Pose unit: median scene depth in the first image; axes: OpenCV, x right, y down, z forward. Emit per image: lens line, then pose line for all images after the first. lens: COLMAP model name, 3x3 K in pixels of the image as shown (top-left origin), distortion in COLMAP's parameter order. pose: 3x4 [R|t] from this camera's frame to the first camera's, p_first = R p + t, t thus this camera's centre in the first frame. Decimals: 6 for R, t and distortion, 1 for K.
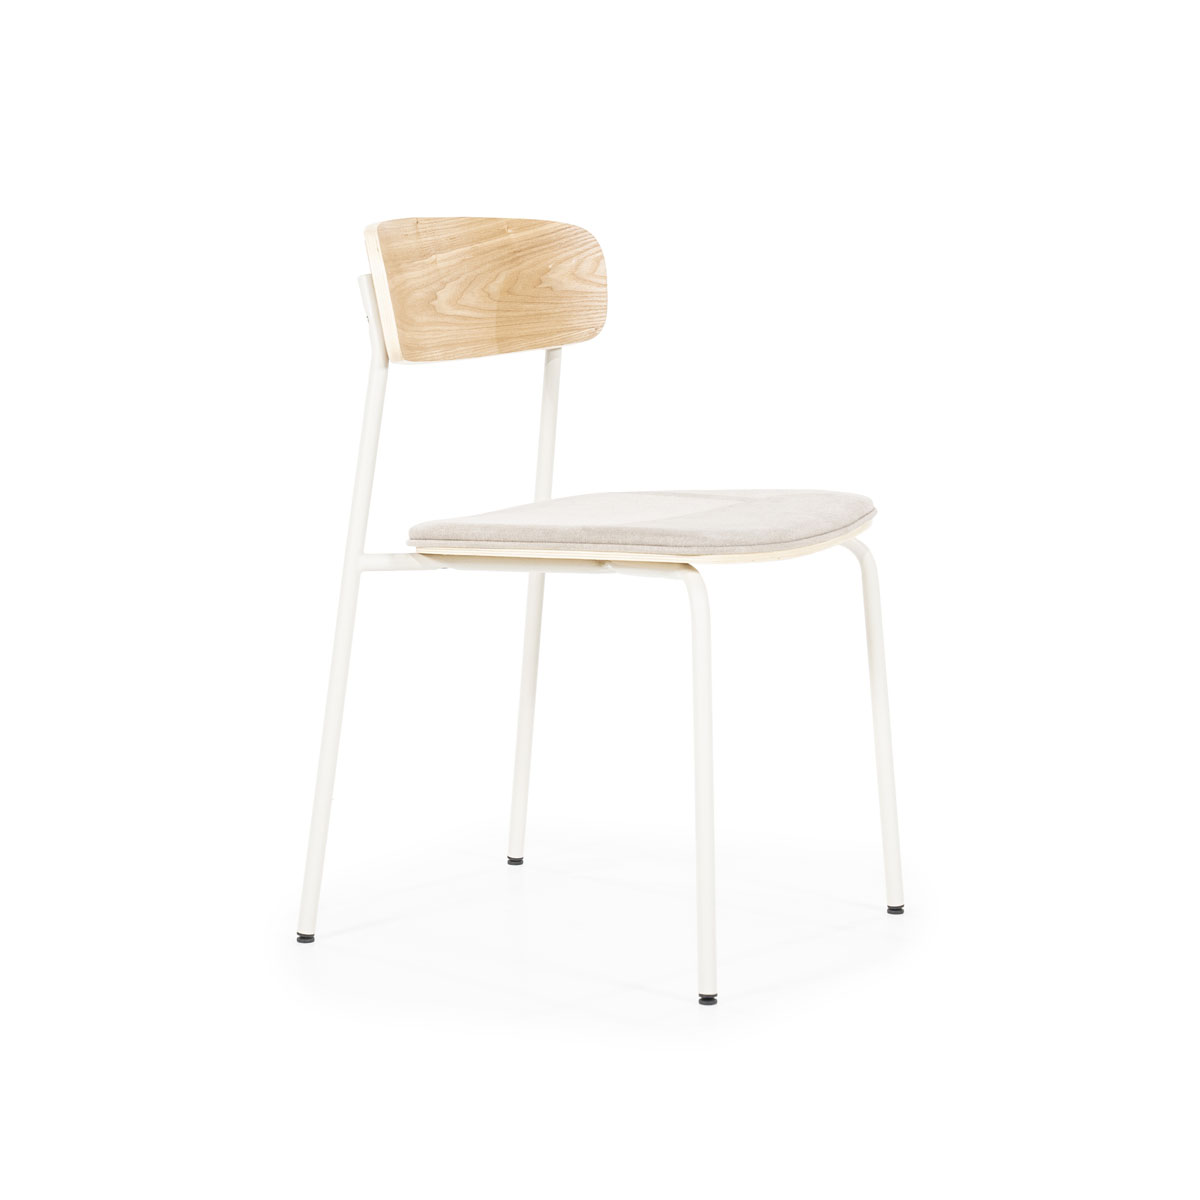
lens RADIAL K [[3508.0, 0, 600.0], [0, 3508.0, 600.0], [0, 0, 1]] dist [0.381728, 0.504742]
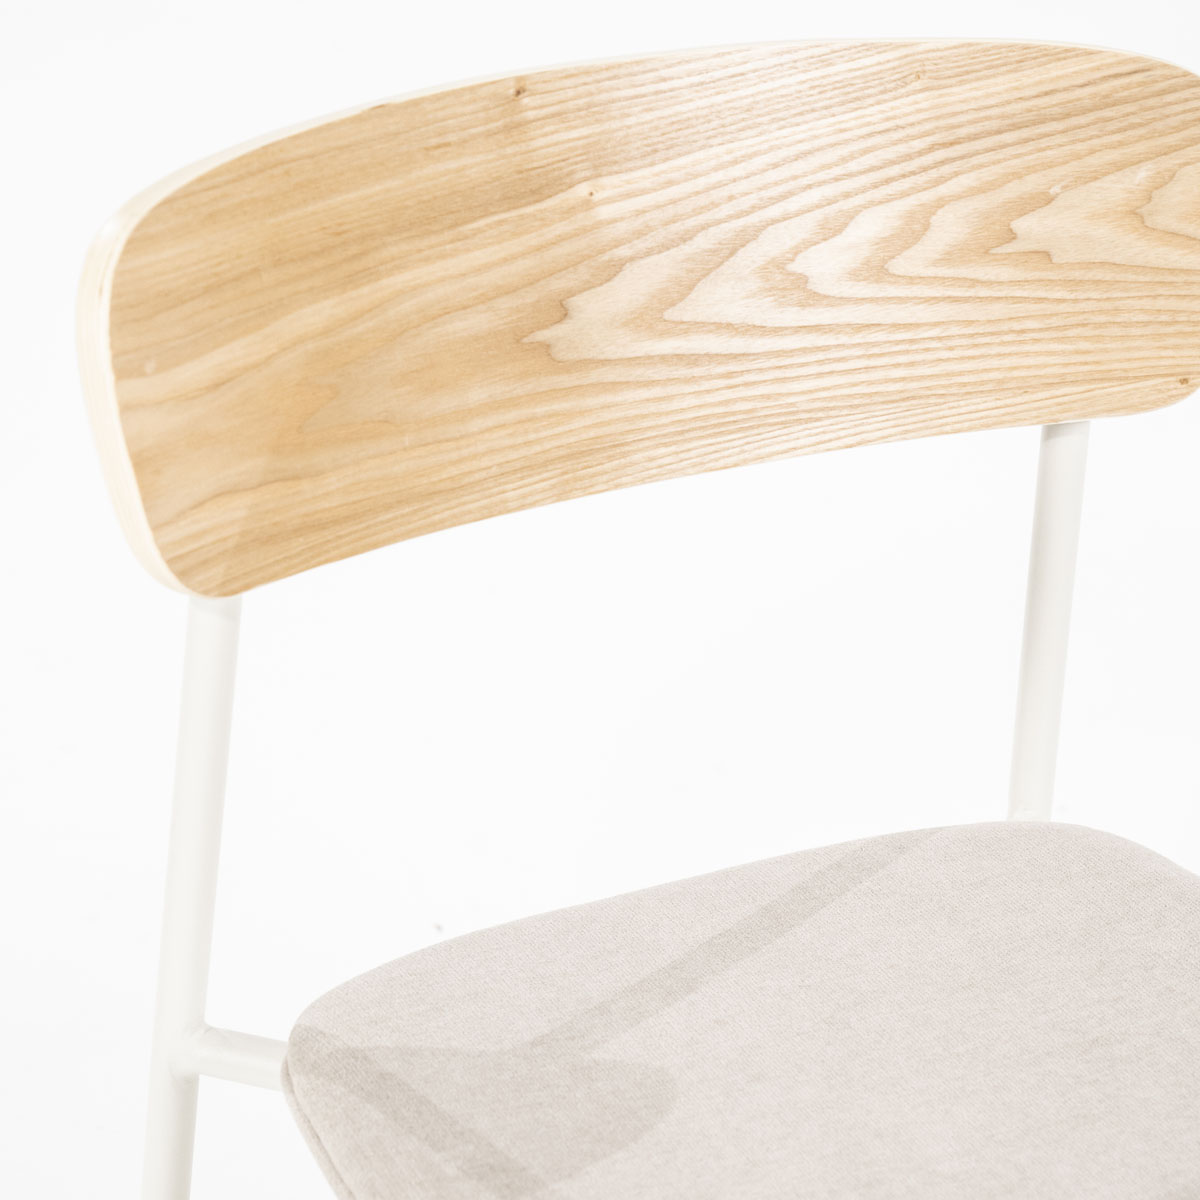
lens RADIAL K [[3508.0, 0, 600.0], [0, 3508.0, 600.0], [0, 0, 1]] dist [0.381728, 0.504742]
pose [[0.842256, 0.235921, -0.484713, 0.122866], [-0.080945, 0.944305, 0.318962, -0.163257], [0.532967, -0.229412, 0.814442, 0.700026]]
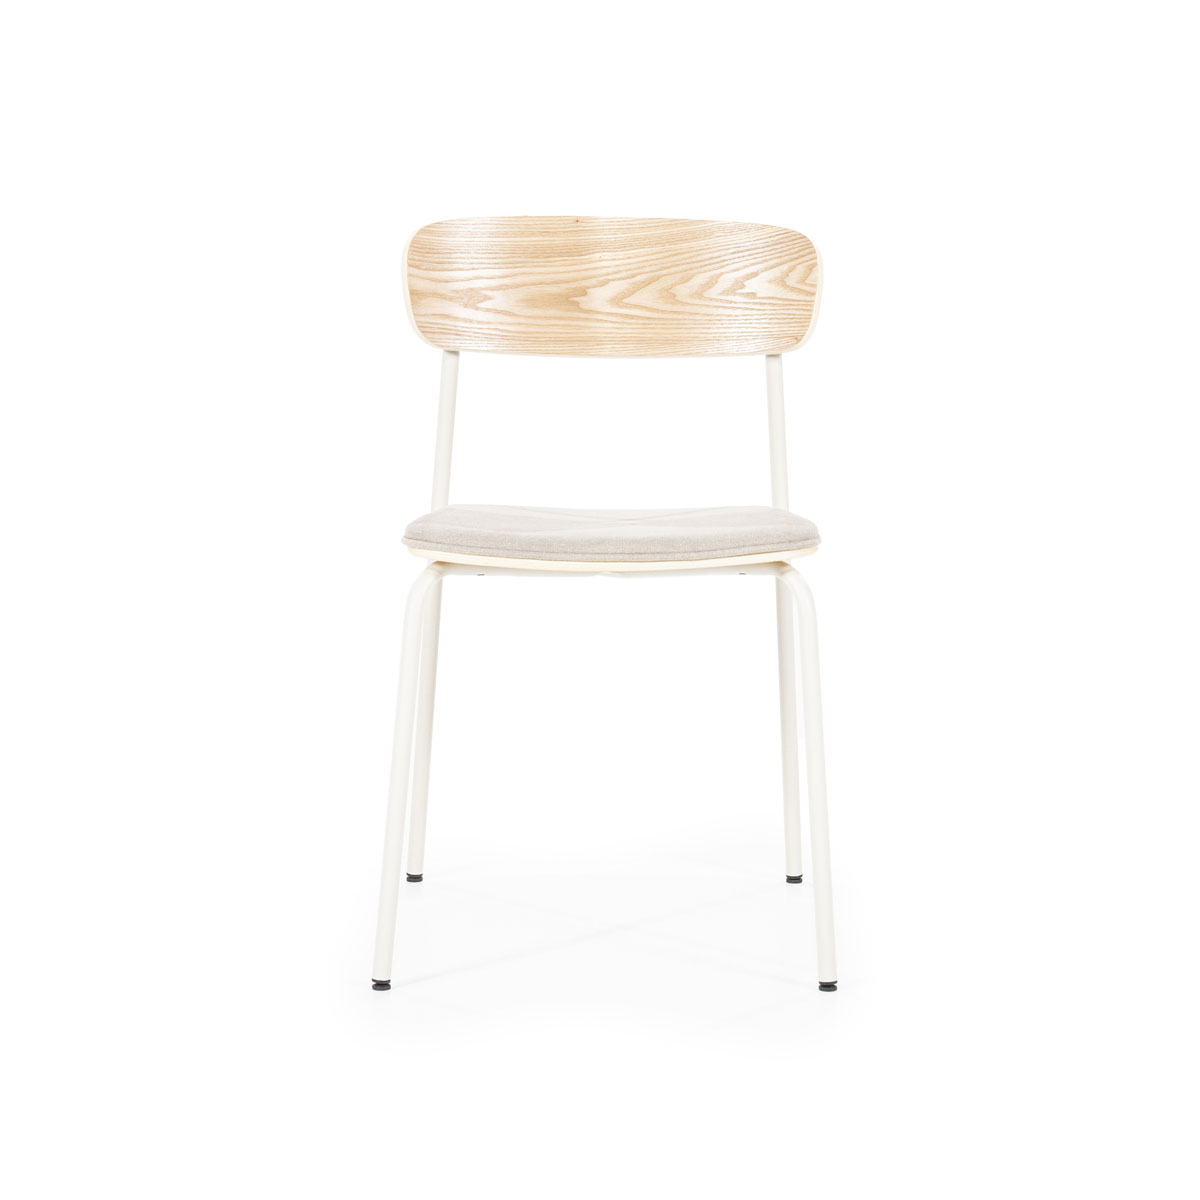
lens RADIAL K [[3508.0, 0, 600.0], [0, 3508.0, 600.0], [0, 0, 1]] dist [0.381728, 0.504742]
pose [[0.490507, 0.116312, -0.863640, 0.828835], [-0.126272, 0.990080, 0.061624, -0.059582], [0.862240, 0.078827, 0.500328, 0.482514]]
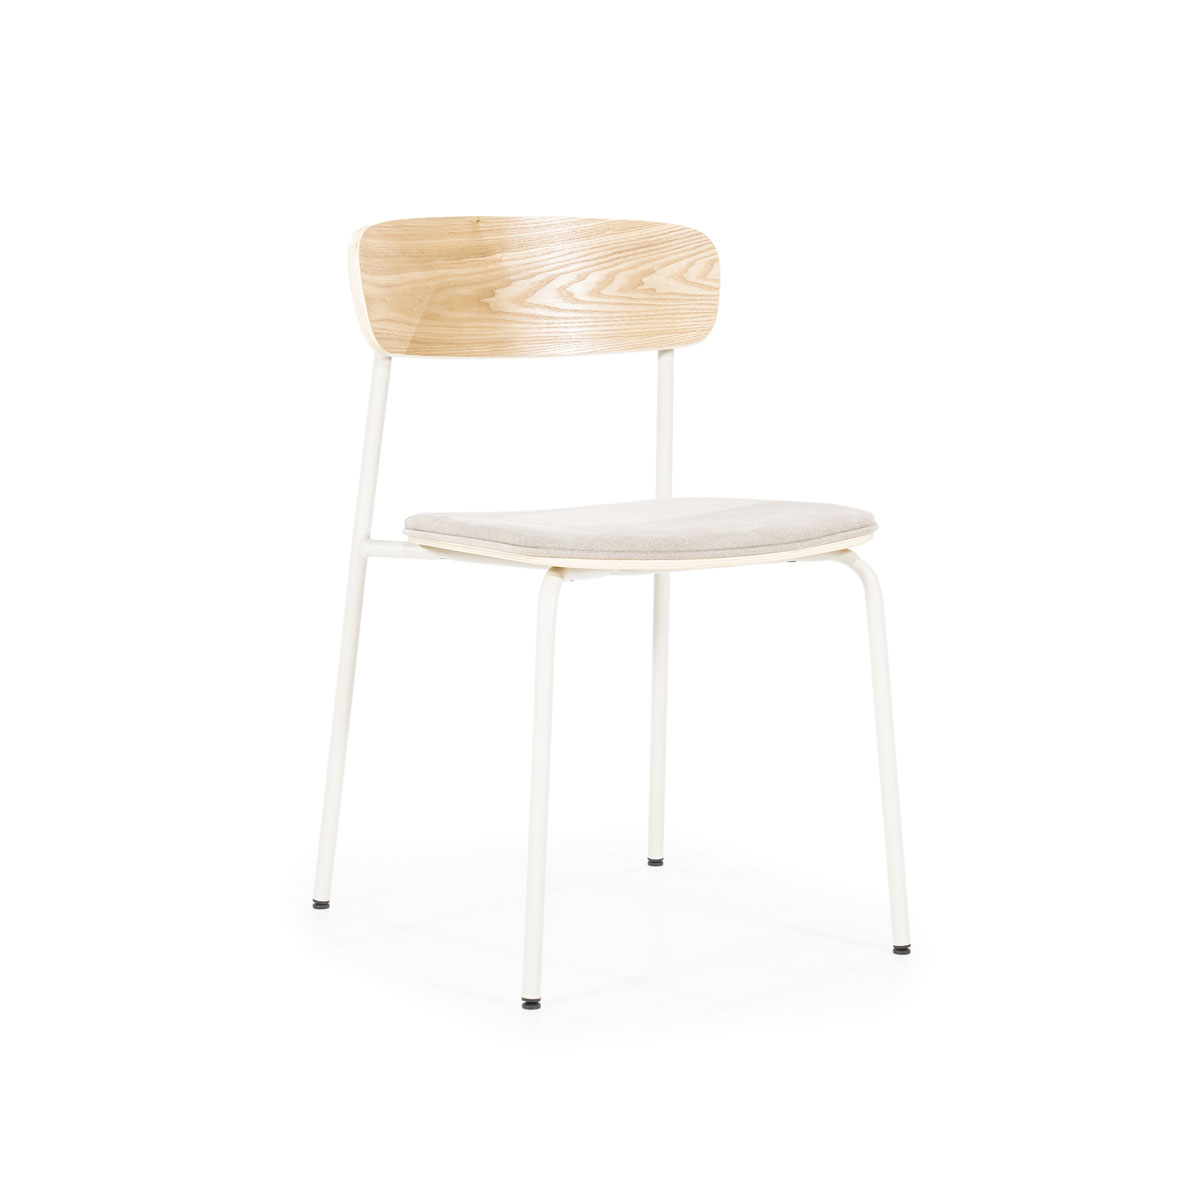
lens RADIAL K [[3508.0, 0, 600.0], [0, 3508.0, 600.0], [0, 0, 1]] dist [0.381728, 0.504742]
pose [[0.869088, 0.066578, -0.490157, 0.472146], [-0.069429, 0.997510, 0.012389, -0.012209], [0.489761, 0.023264, 0.871546, 0.124903]]
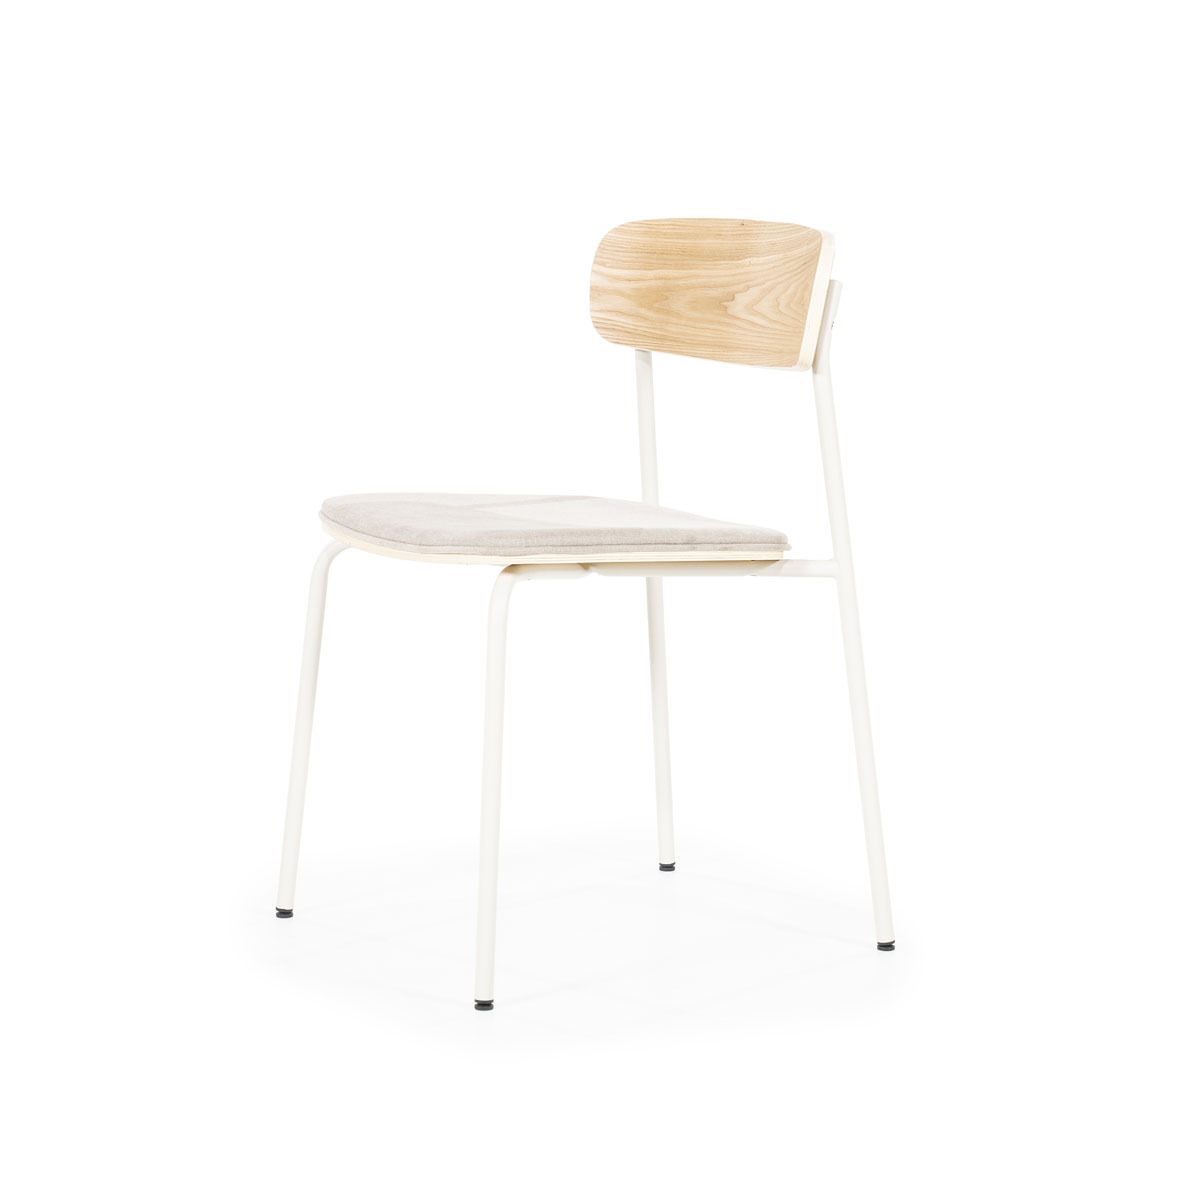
lens RADIAL K [[3508.0, 0, 600.0], [0, 3508.0, 600.0], [0, 0, 1]] dist [0.381728, 0.504742]
pose [[-0.494124, 0.113744, -0.861919, 0.826531], [-0.131345, 0.970258, 0.203340, -0.196465], [0.859413, 0.213684, -0.464488, 1.412250]]
